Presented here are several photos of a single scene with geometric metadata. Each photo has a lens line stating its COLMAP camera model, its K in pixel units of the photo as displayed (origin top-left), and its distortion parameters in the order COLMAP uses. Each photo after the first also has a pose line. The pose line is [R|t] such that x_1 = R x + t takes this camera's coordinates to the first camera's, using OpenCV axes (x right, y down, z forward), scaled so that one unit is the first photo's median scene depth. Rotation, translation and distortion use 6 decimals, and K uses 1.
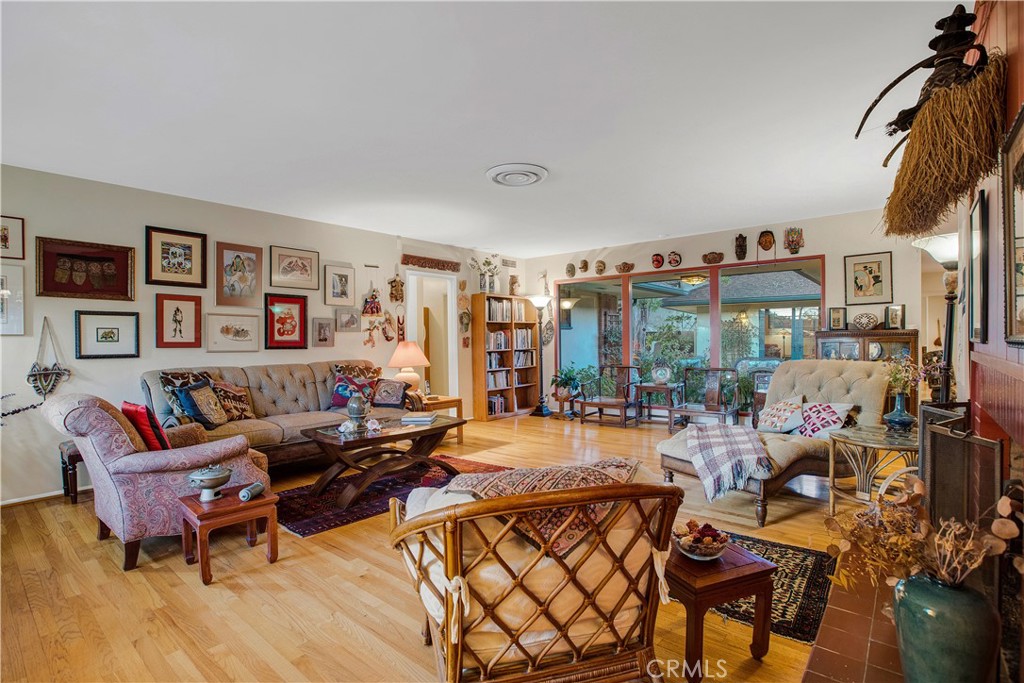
lens RADIAL K [[471.0, 0, 510.2], [0, 471.0, 335.5], [0, 0, 1]] dist [-0.041474, 0.013675]
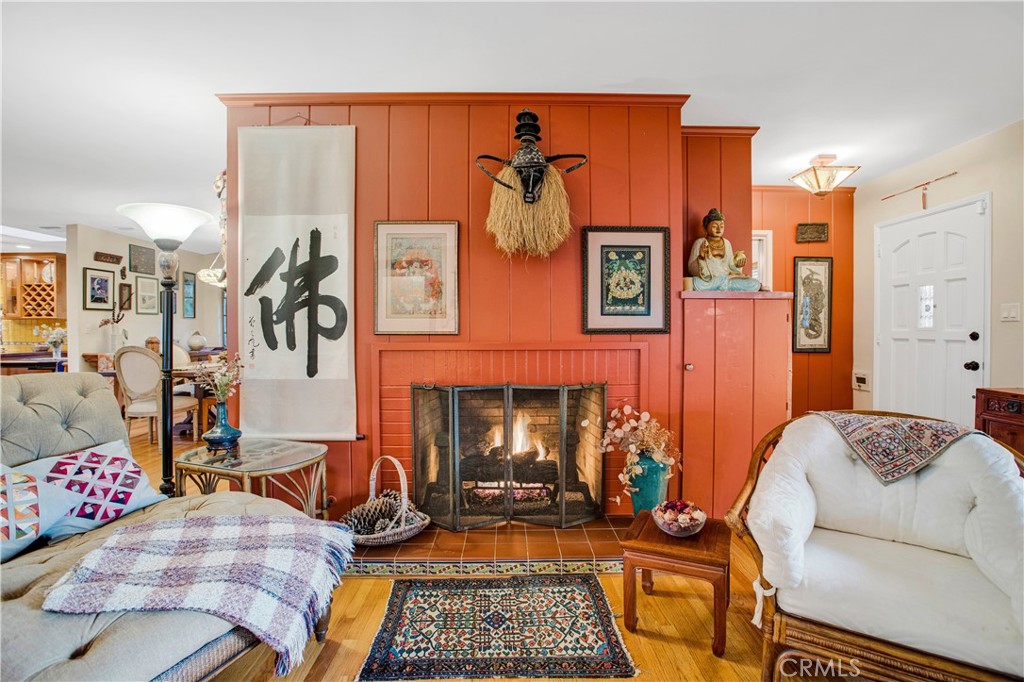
lens RADIAL K [[471.0, 0, 510.2], [0, 471.0, 335.0], [0, 0, 1]] dist [-0.041474, 0.013675]
pose [[-0.662844, 0.007058, 0.748724, -0.051411], [0.006593, 0.999972, -0.003589, 0.010932], [-0.748728, 0.002557, -0.662872, 0.792426]]
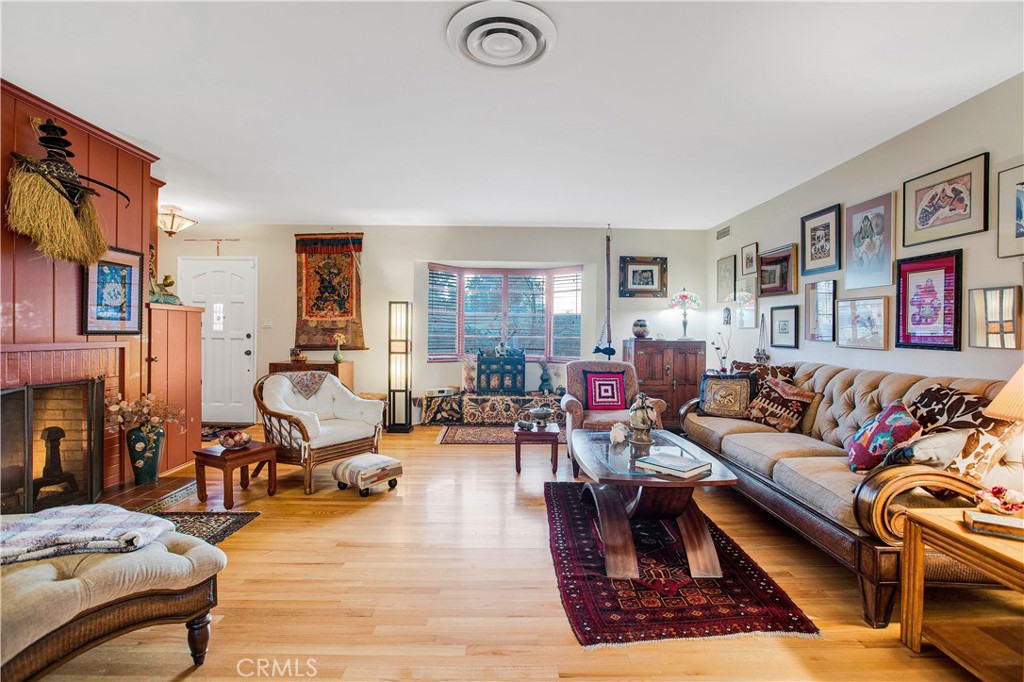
lens RADIAL K [[471.0, 0, 510.2], [0, 471.0, 335.0], [0, 0, 1]] dist [-0.041474, 0.013675]
pose [[-0.757929, 0.009671, -0.652266, 0.327127], [0.005165, 0.999948, 0.008825, 0.004466], [0.652317, 0.003320, -0.757939, 1.258661]]
